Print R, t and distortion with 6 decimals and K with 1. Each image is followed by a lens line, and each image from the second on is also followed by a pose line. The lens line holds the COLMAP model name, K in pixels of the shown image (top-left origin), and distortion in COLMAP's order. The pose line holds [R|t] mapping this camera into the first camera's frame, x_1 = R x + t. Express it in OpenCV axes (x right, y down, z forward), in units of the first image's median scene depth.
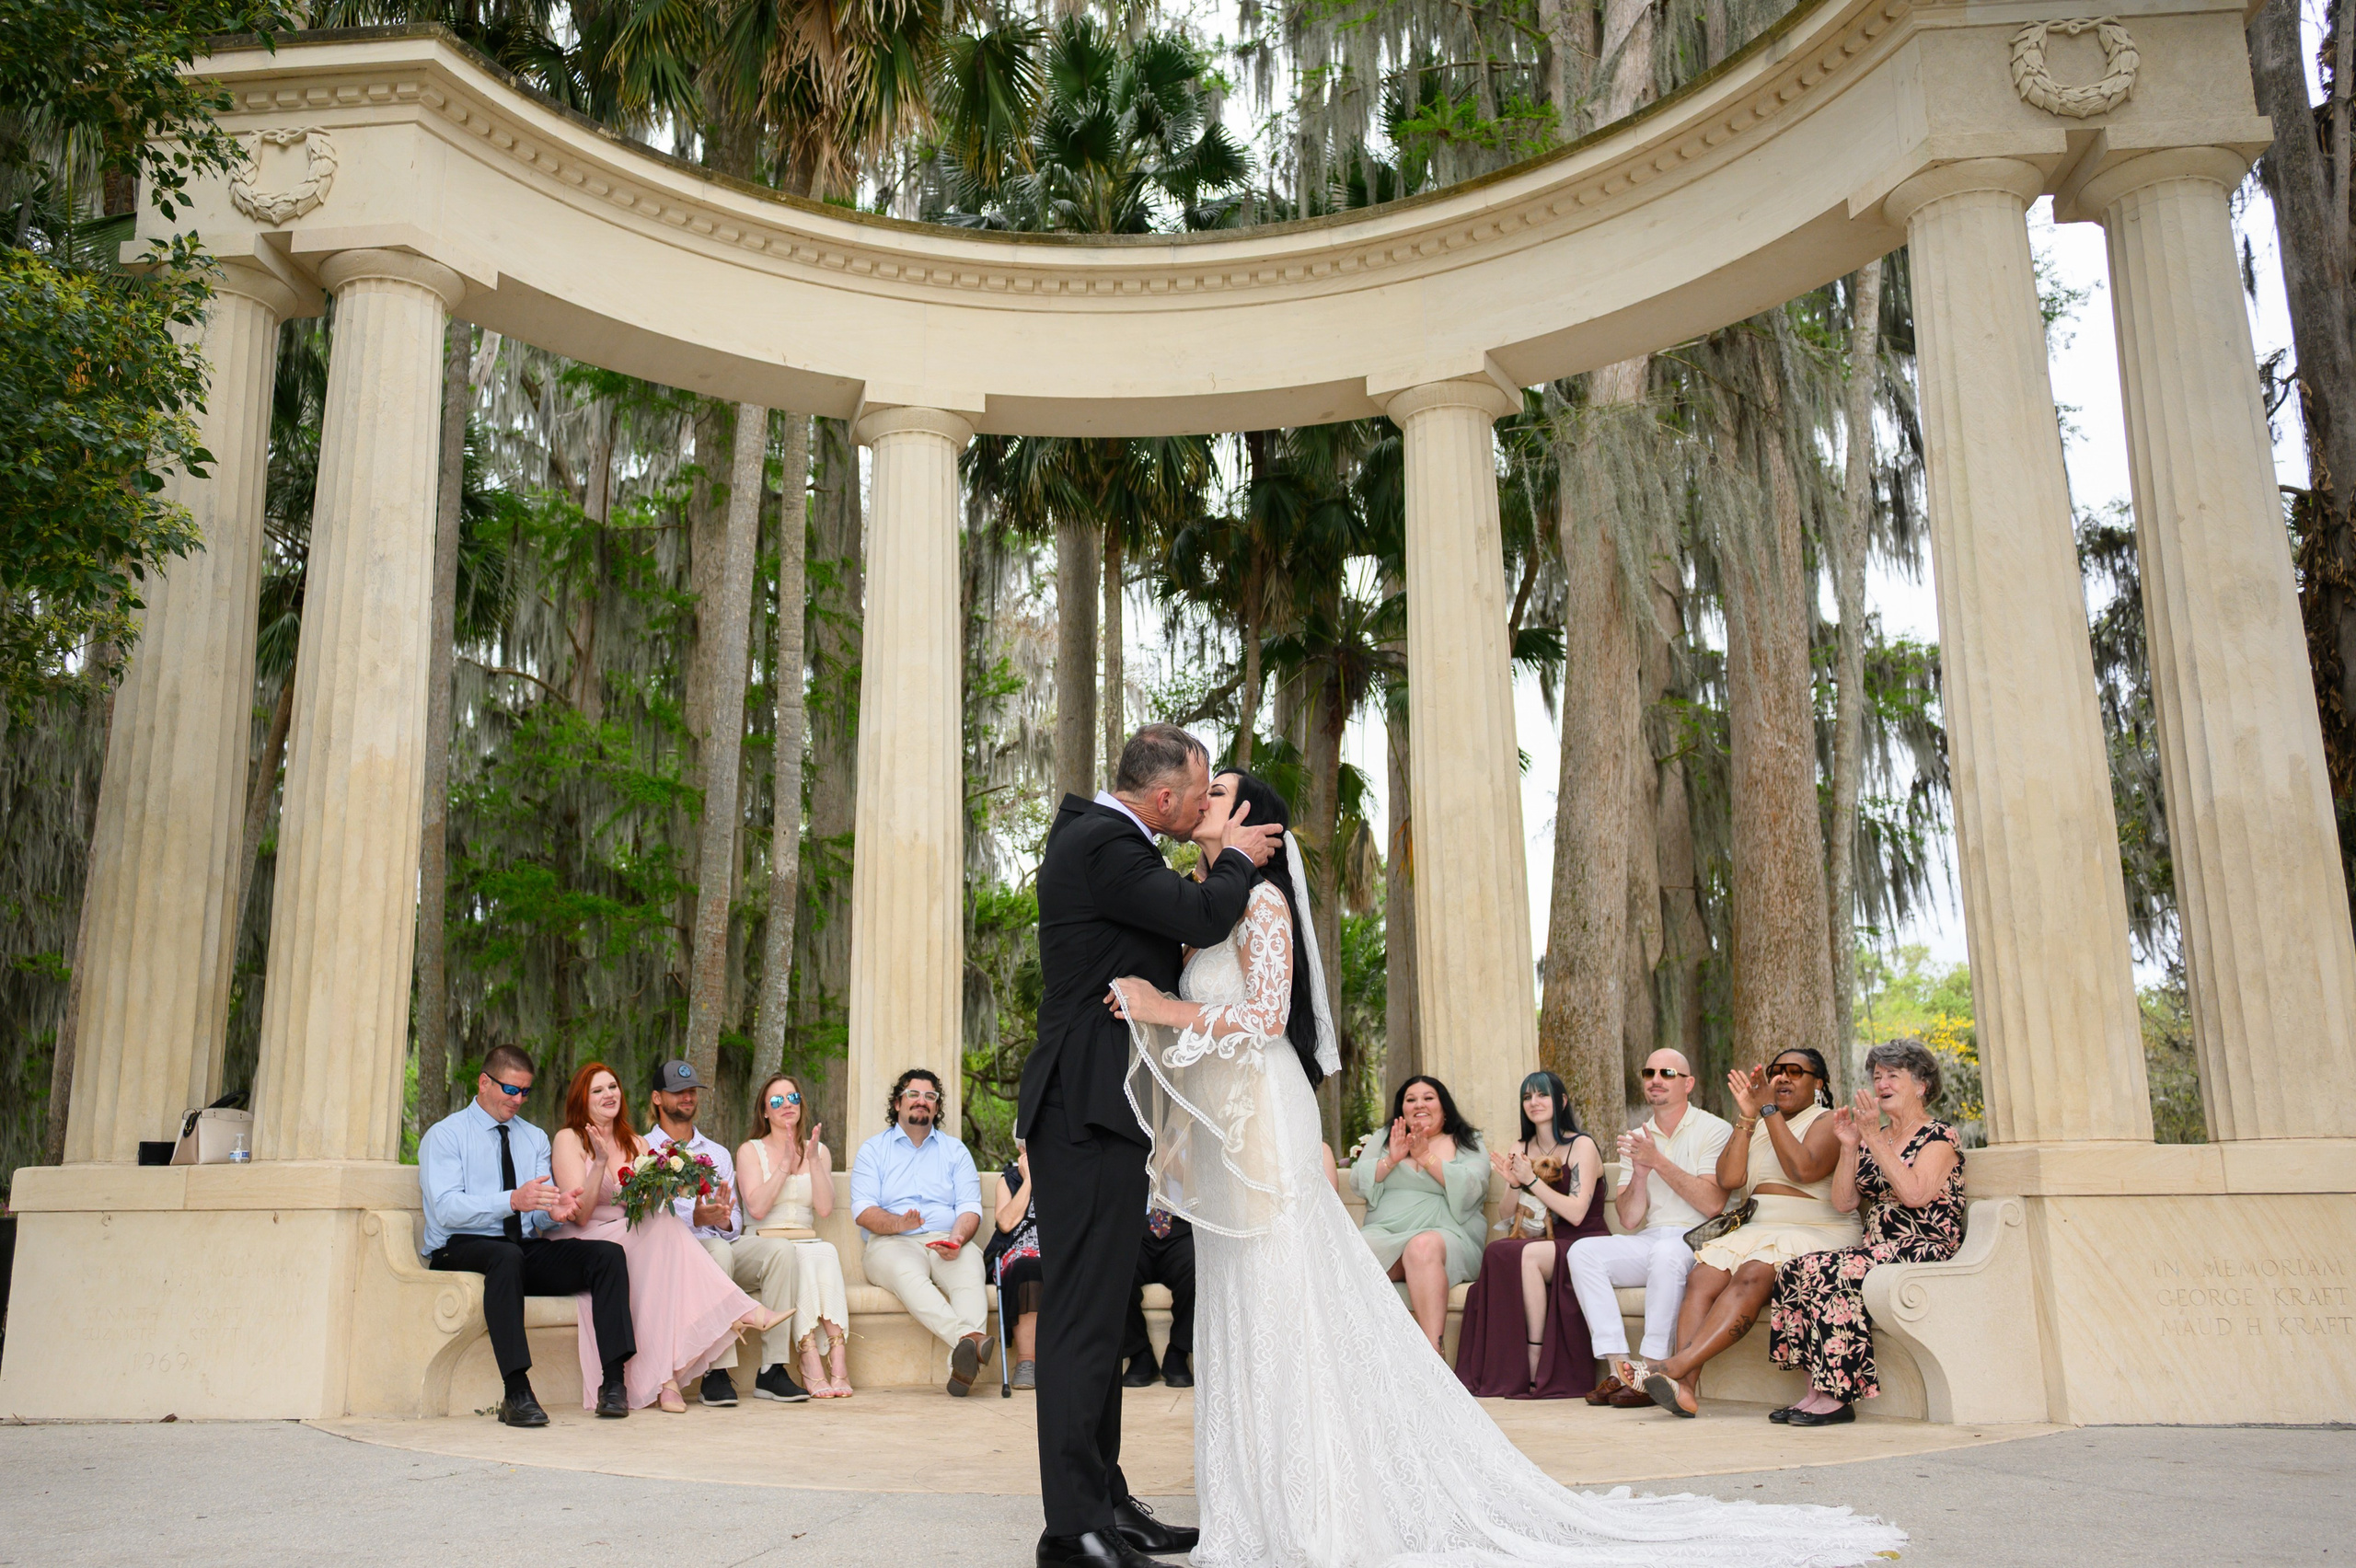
lens RADIAL K [[2003.8, 0, 1085.3], [0, 2003.8, 762.7], [0, 0, 1]] dist [-0.000717, 0.003469]
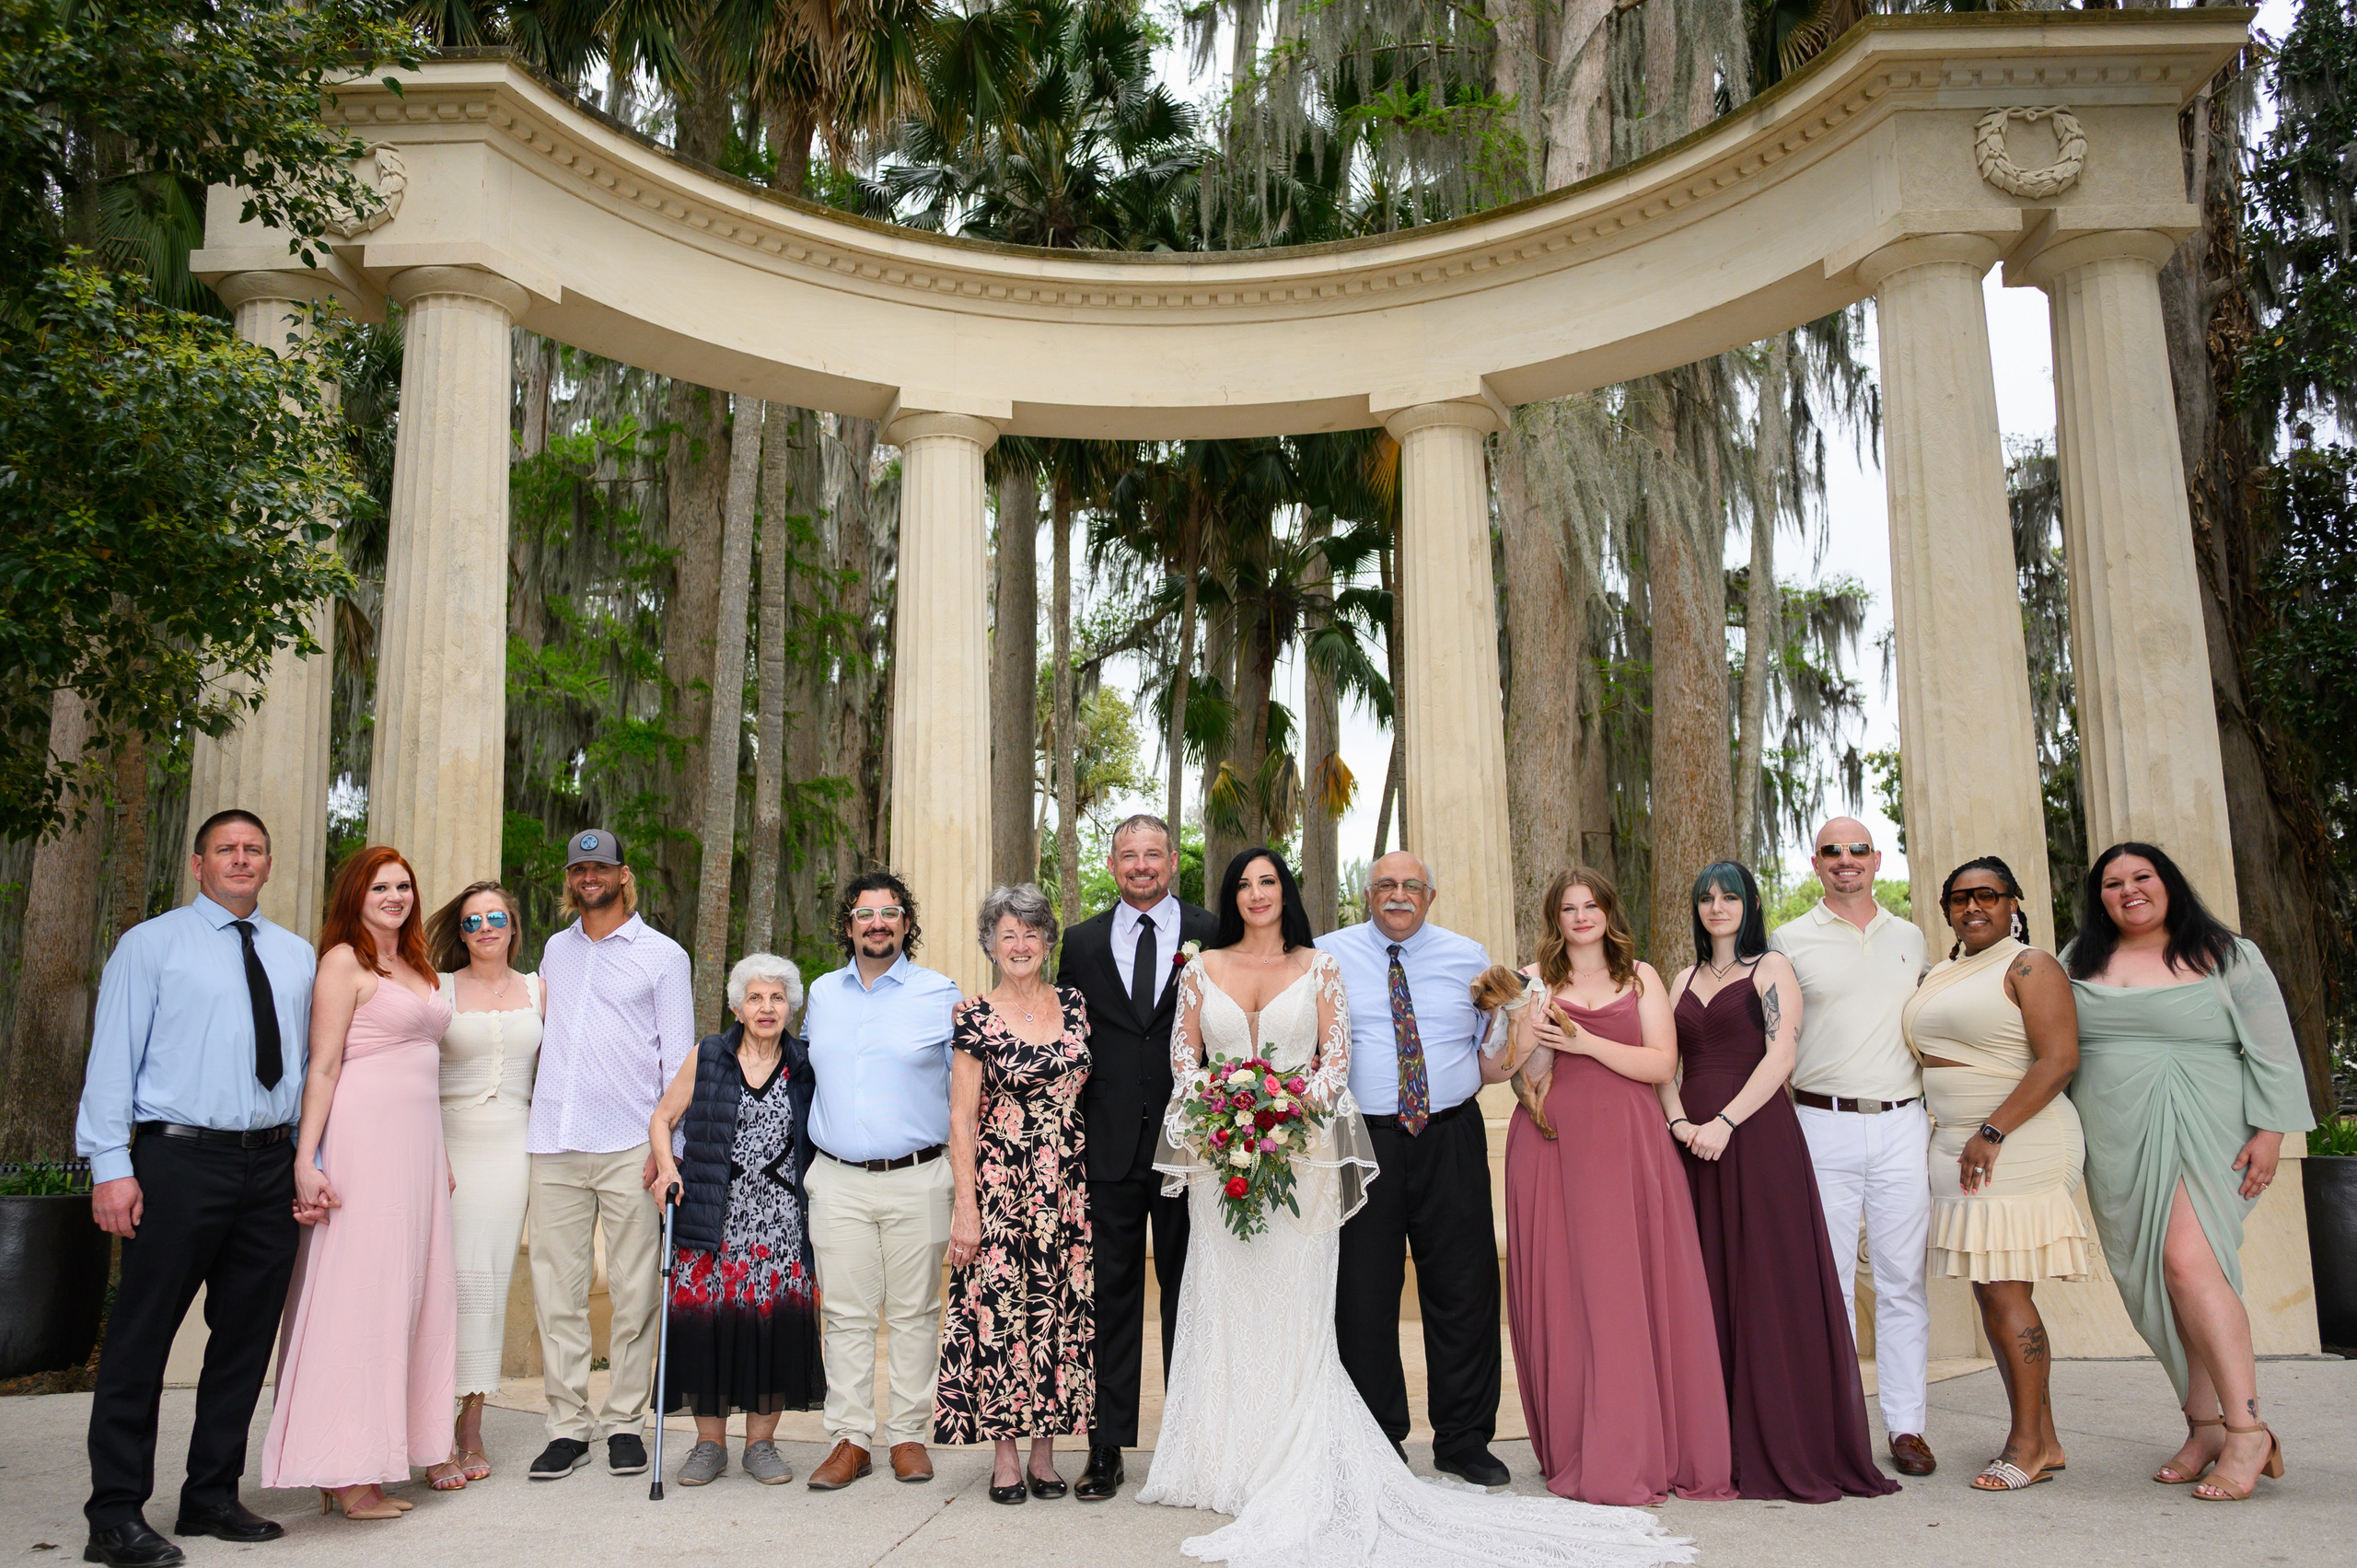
lens RADIAL K [[1933.3, 0, 1148.3], [0, 1933.3, 794.1], [0, 0, 1]] dist [0.002625, 0.000350]
pose [[0.996552, 0.004226, 0.082867, -0.038029], [-0.009434, 0.997997, 0.062556, -0.025338], [-0.082436, -0.063122, 0.994595, -0.022904]]
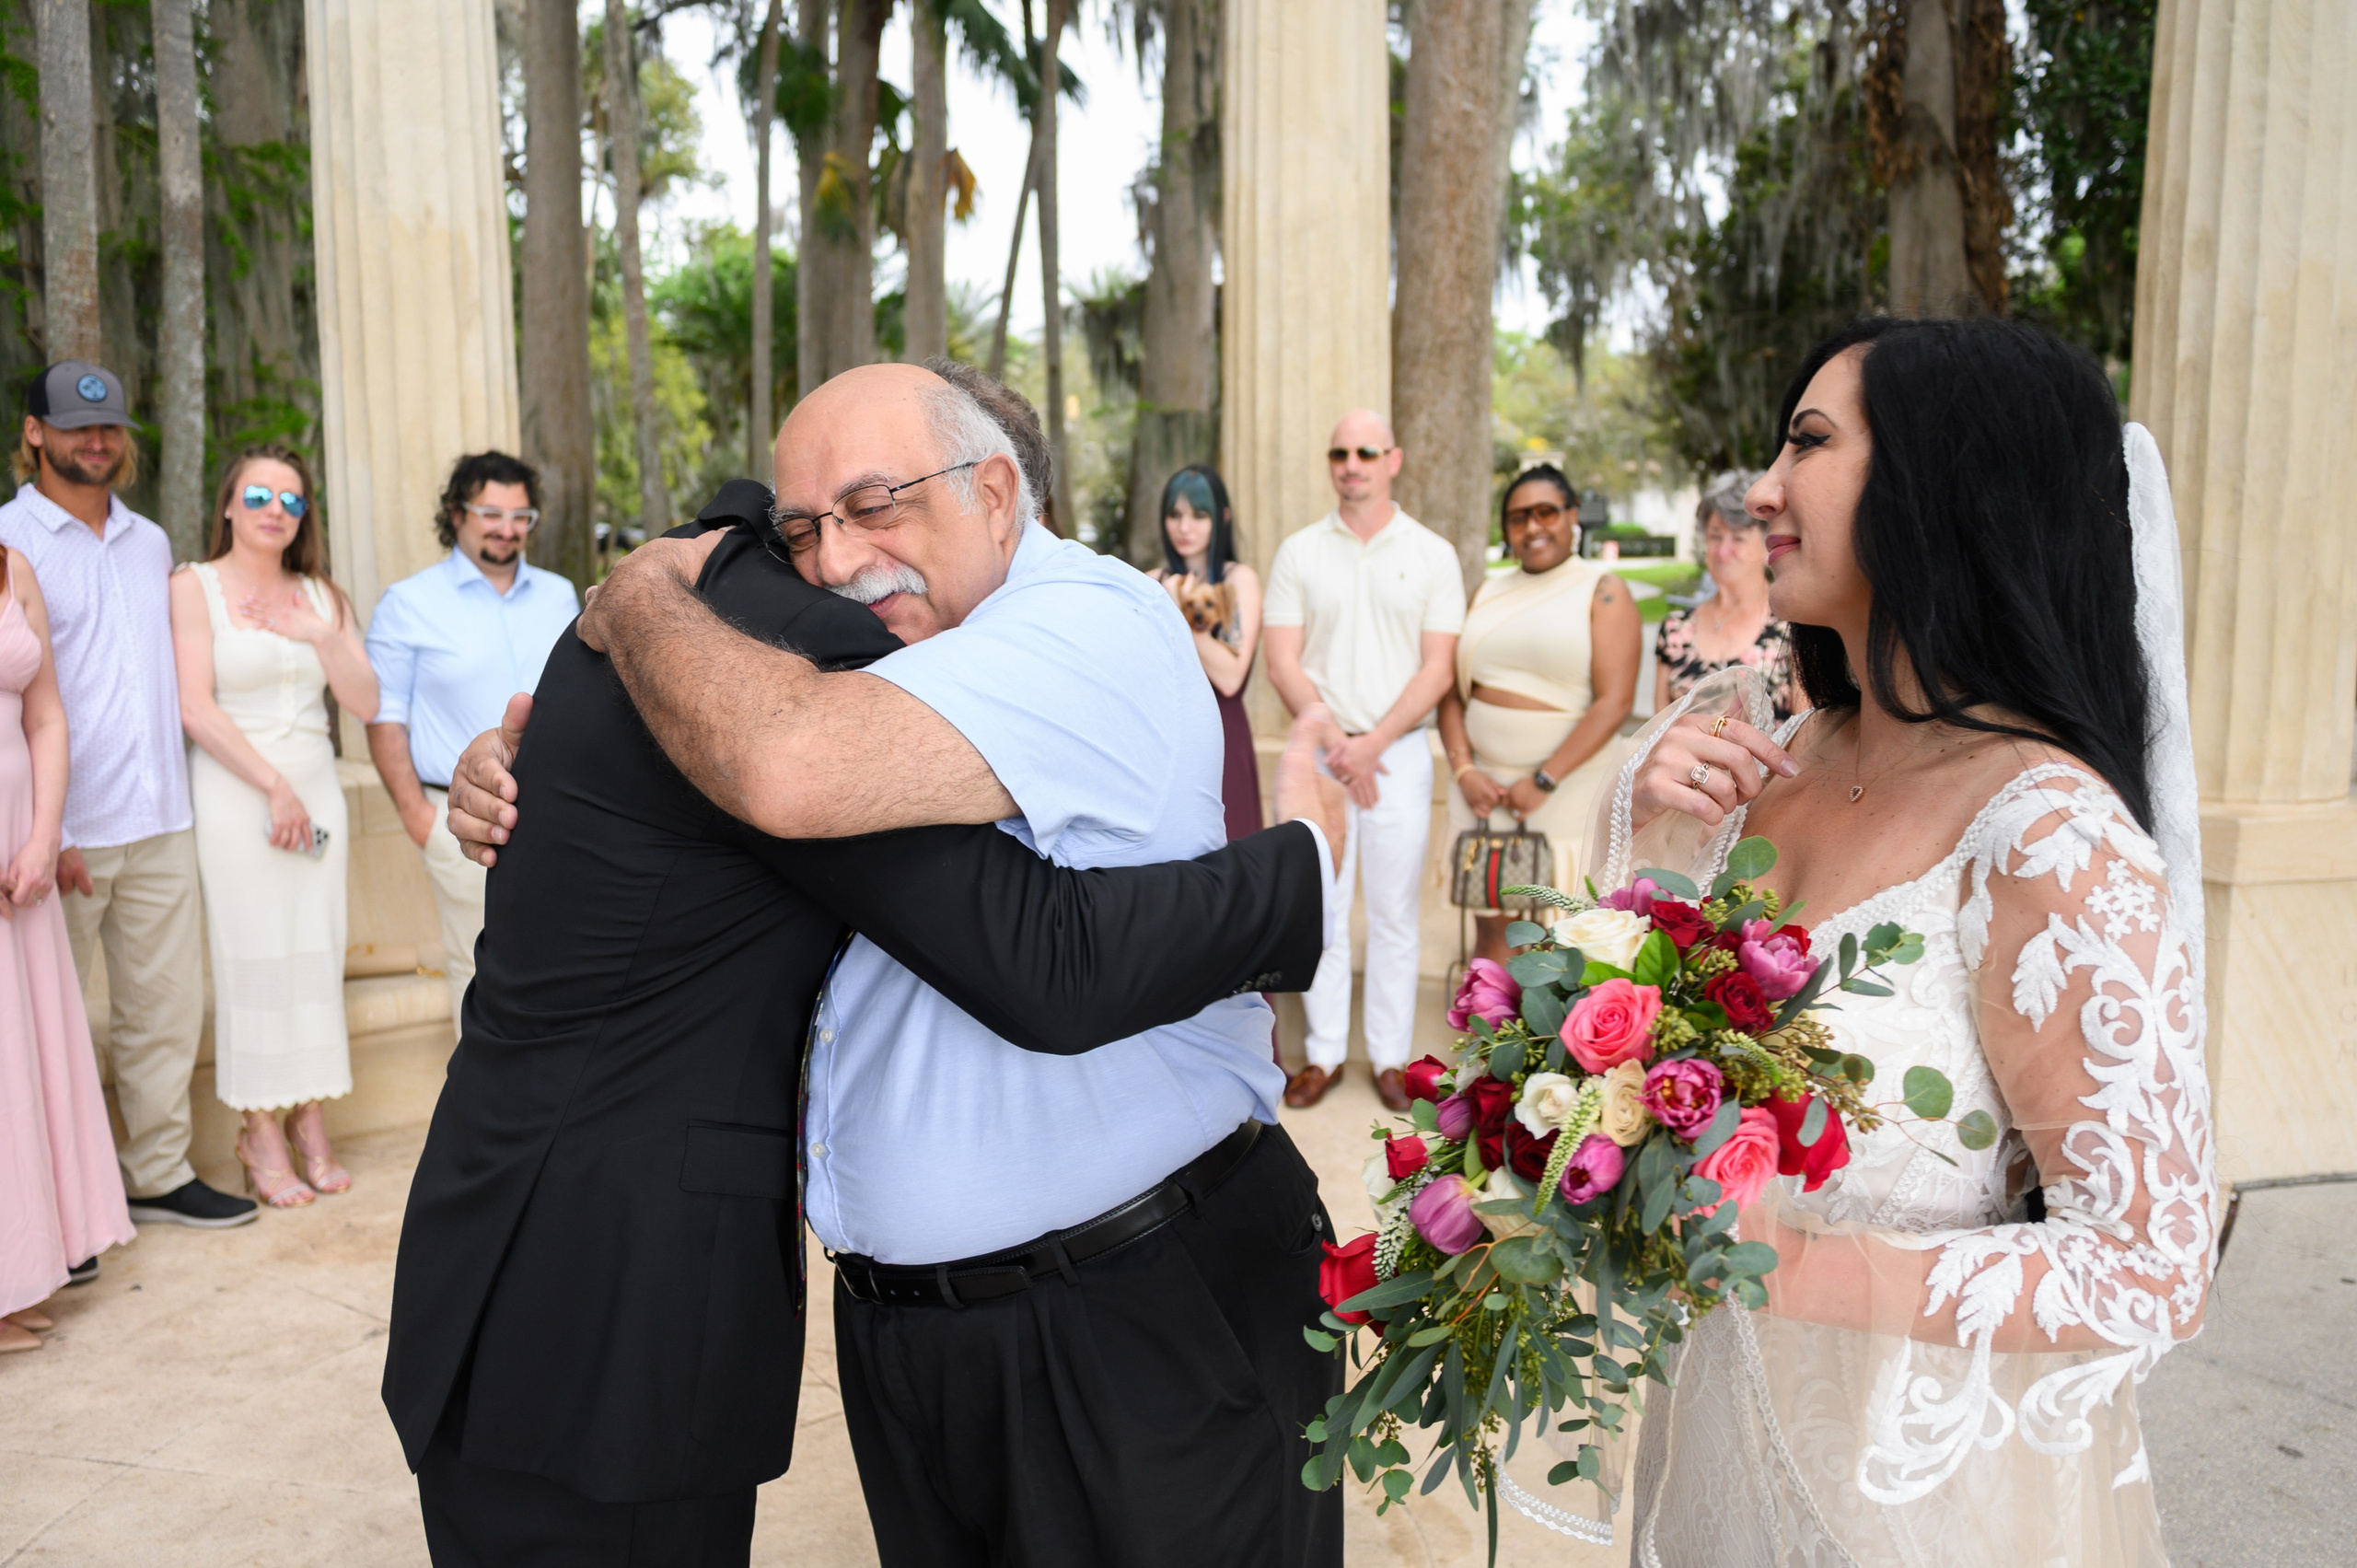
lens RADIAL K [[1917.6, 0, 1181.7], [0, 1917.6, 758.6], [0, 0, 1]] dist [0.002458, -0.001093]
pose [[0.949647, -0.038026, 0.311007, -0.032586], [-0.070039, 0.941727, 0.329005, -0.008106], [-0.305394, -0.334221, 0.891645, 0.219469]]
